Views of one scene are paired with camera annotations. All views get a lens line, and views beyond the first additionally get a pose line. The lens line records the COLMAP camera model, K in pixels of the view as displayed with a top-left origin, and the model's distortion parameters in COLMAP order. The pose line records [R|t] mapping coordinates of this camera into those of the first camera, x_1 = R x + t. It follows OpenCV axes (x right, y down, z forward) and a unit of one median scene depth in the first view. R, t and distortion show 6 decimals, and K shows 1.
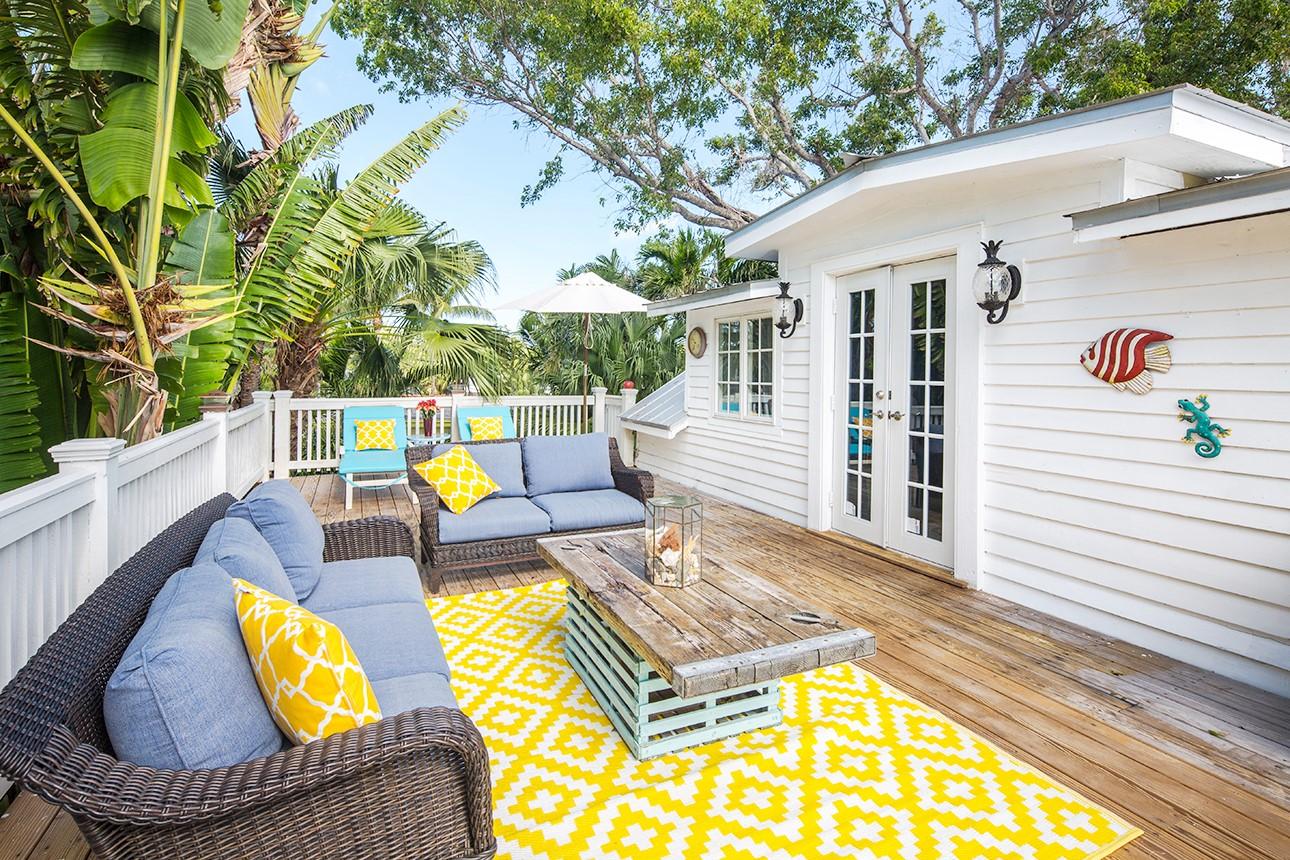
lens RADIAL K [[616.7, 0, 640.7], [0, 616.7, 372.1], [0, 0, 1]] dist [0.000132, -0.000003]
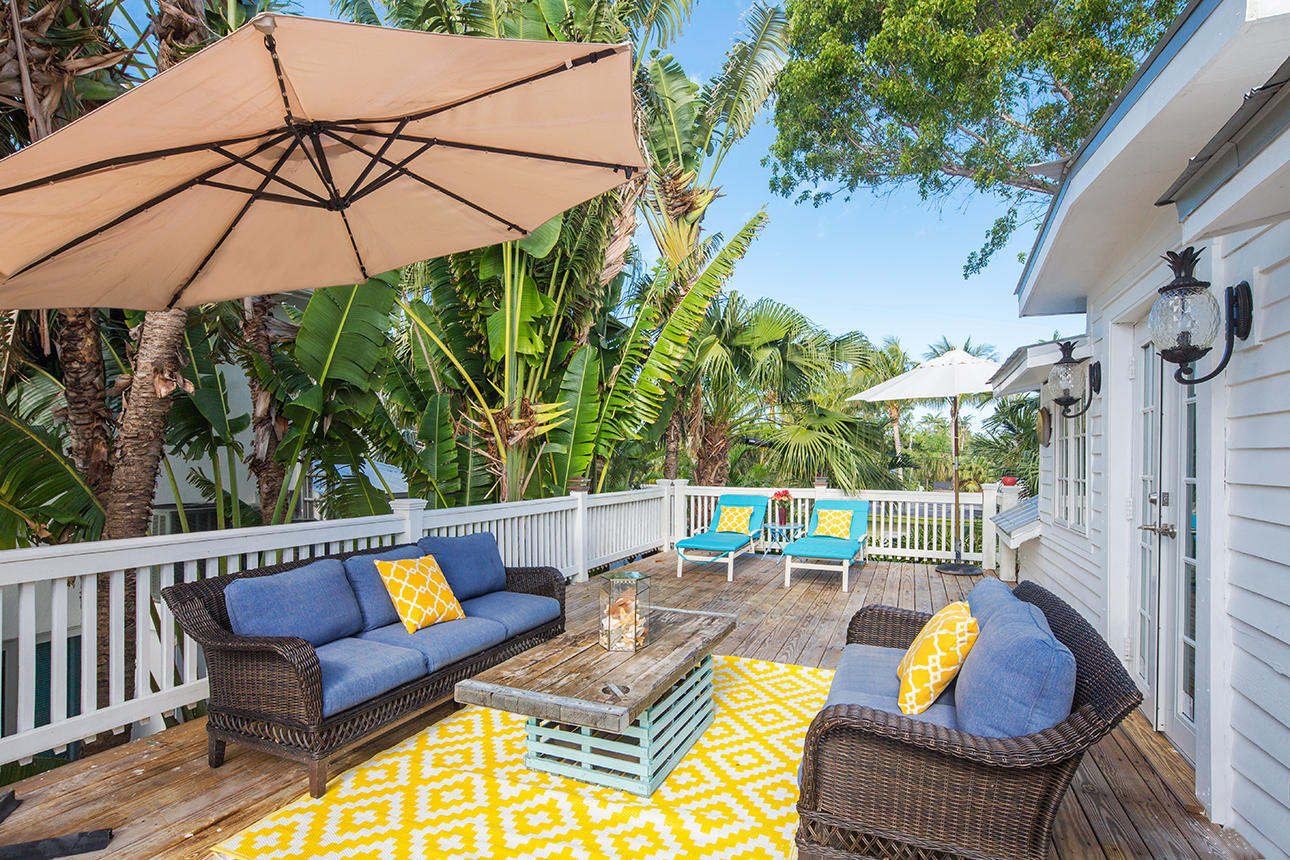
lens RADIAL K [[637.5, 0, 640.5], [0, 637.5, 463.9], [0, 0, 1]] dist [0.000766, 0.000052]
pose [[0.669728, 0.001876, -0.742604, 0.320035], [-0.004424, 0.999989, -0.001464, 0.001750], [0.742593, 0.004265, 0.669729, 0.082109]]
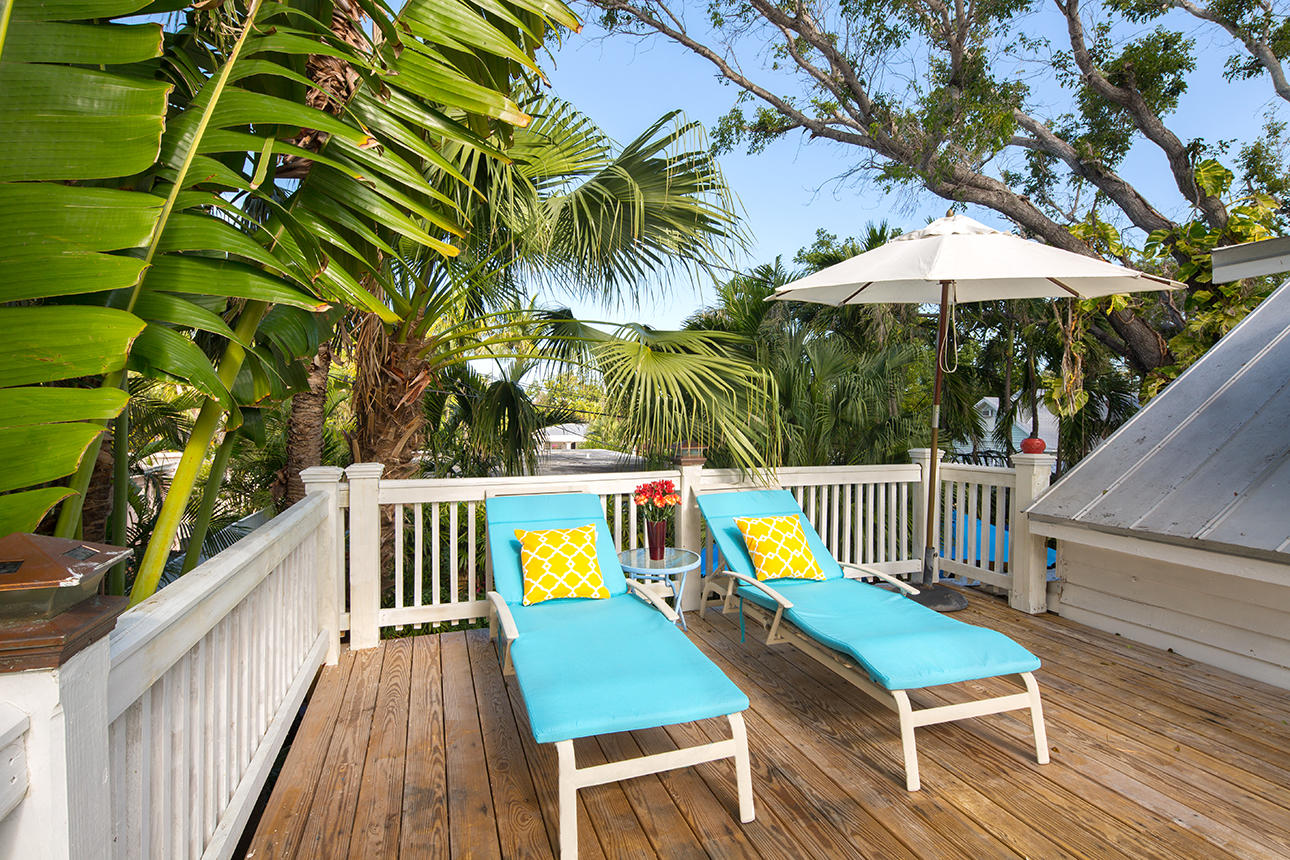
lens RADIAL K [[631.0, 0, 645.0], [0, 631.0, 430.0], [0, 0, 1]] dist [-0.000311, -0.000160]
pose [[0.994225, -0.007088, -0.107081, -0.313609], [0.008795, 0.999841, 0.015480, -0.001936], [0.106955, -0.016333, 0.994130, 0.540988]]
